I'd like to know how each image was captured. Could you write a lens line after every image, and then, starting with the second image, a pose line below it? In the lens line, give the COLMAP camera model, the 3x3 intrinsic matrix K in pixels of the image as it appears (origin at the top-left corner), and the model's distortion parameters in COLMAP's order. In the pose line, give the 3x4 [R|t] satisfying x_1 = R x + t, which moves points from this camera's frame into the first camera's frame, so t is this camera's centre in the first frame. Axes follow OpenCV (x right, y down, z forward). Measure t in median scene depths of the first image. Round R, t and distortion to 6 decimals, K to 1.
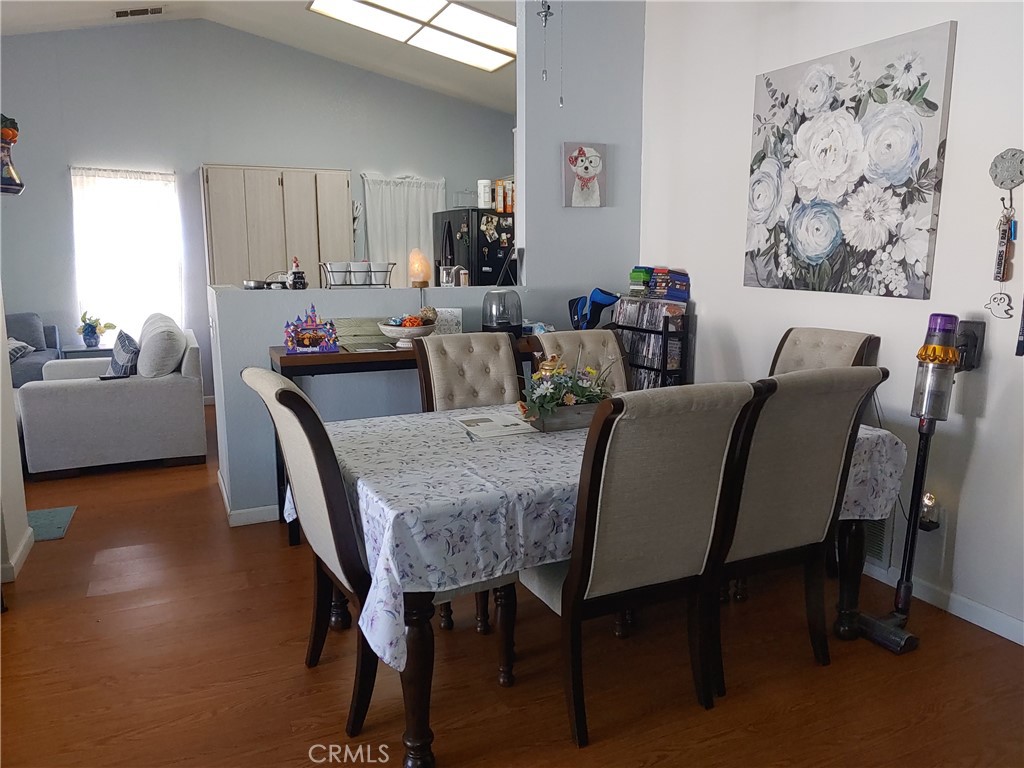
lens RADIAL K [[753.1, 0, 510.9], [0, 753.1, 376.3], [0, 0, 1]] dist [0.010976, -0.010545]
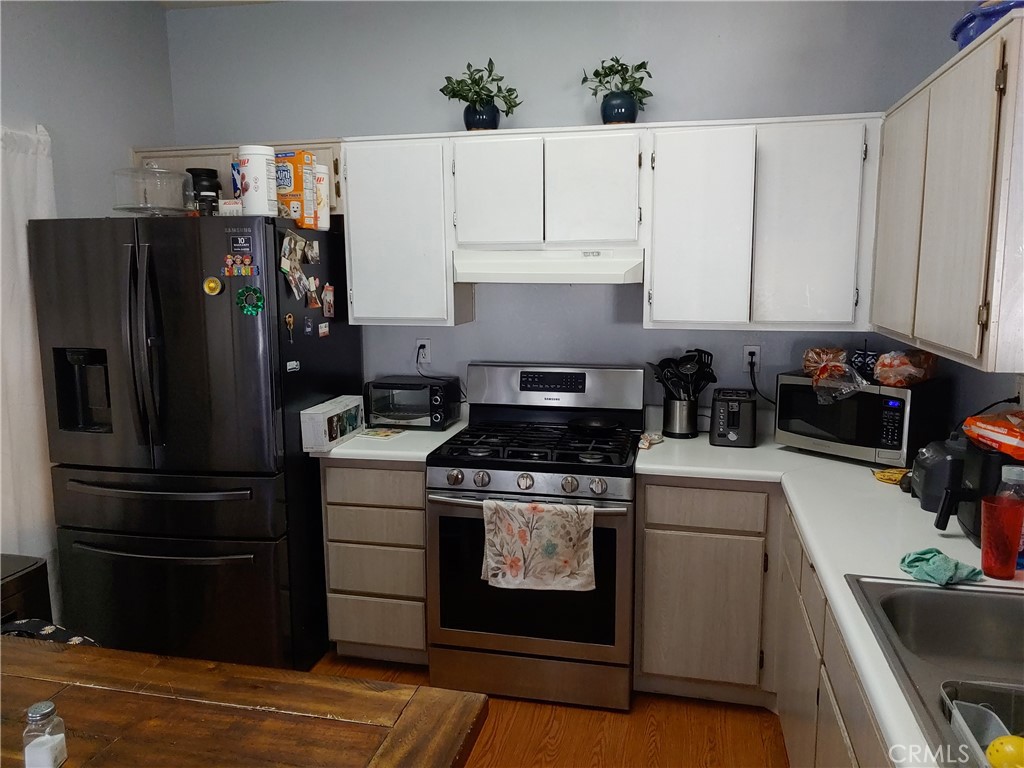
lens RADIAL K [[753.1, 0, 510.9], [0, 753.1, 376.3], [0, 0, 1]] dist [0.010976, -0.010545]
pose [[0.608988, -0.119532, 0.784121, -0.558589], [0.131032, 0.990158, 0.049175, -0.281648], [-0.782281, 0.072798, 0.618657, 1.309047]]
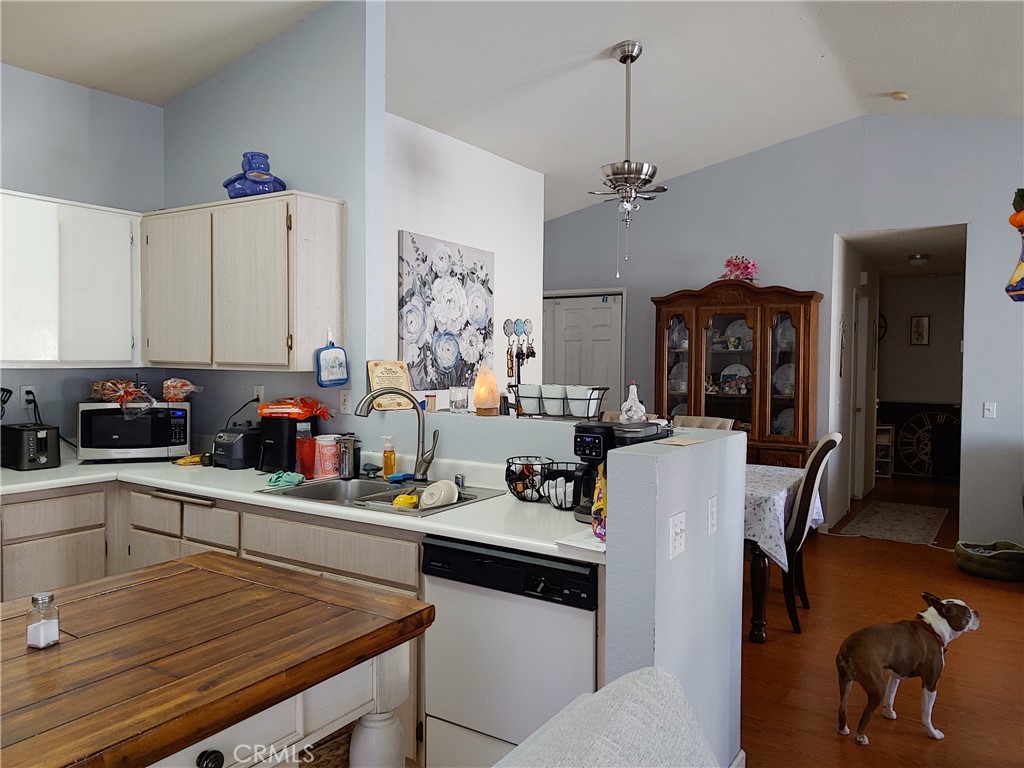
lens RADIAL K [[753.1, 0, 510.9], [0, 753.1, 376.3], [0, 0, 1]] dist [0.010976, -0.010545]
pose [[-0.546544, -0.031600, 0.836834, -0.908080], [0.118583, 0.986298, 0.114692, -0.288698], [-0.828992, 0.161919, -0.535308, 1.647280]]
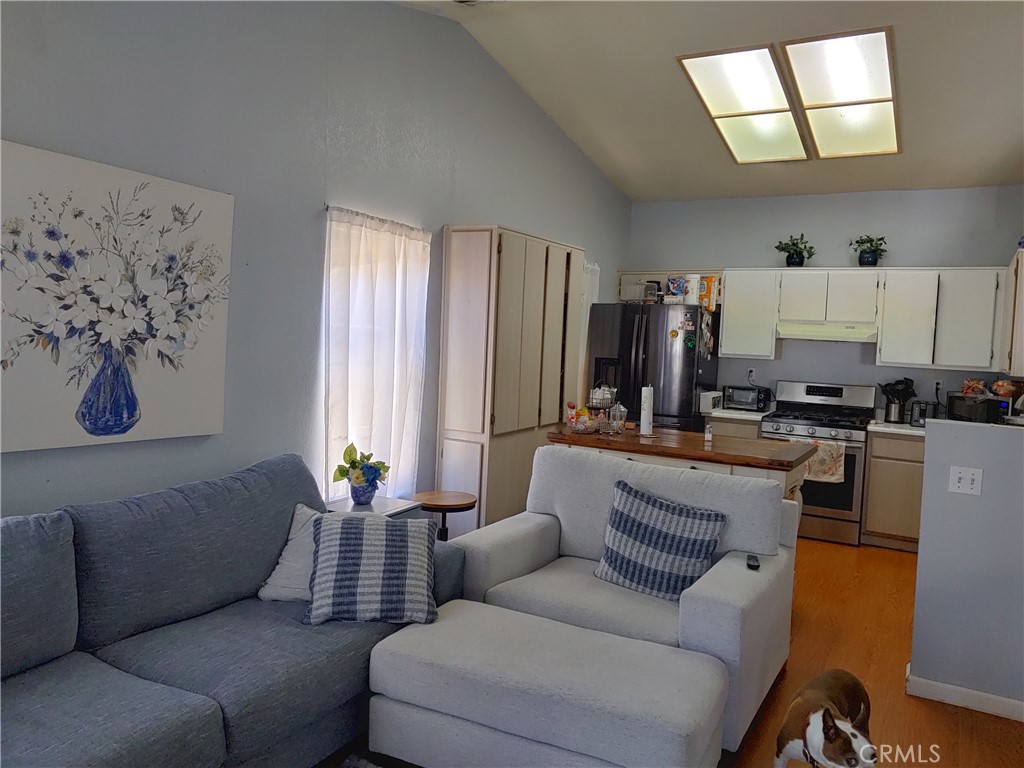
lens RADIAL K [[753.1, 0, 510.9], [0, 753.1, 376.3], [0, 0, 1]] dist [0.010976, -0.010545]
pose [[0.812871, -0.000950, 0.582443, -1.476165], [0.050021, 0.996418, -0.068185, -0.172649], [-0.580291, 0.084560, 0.810007, 0.803391]]
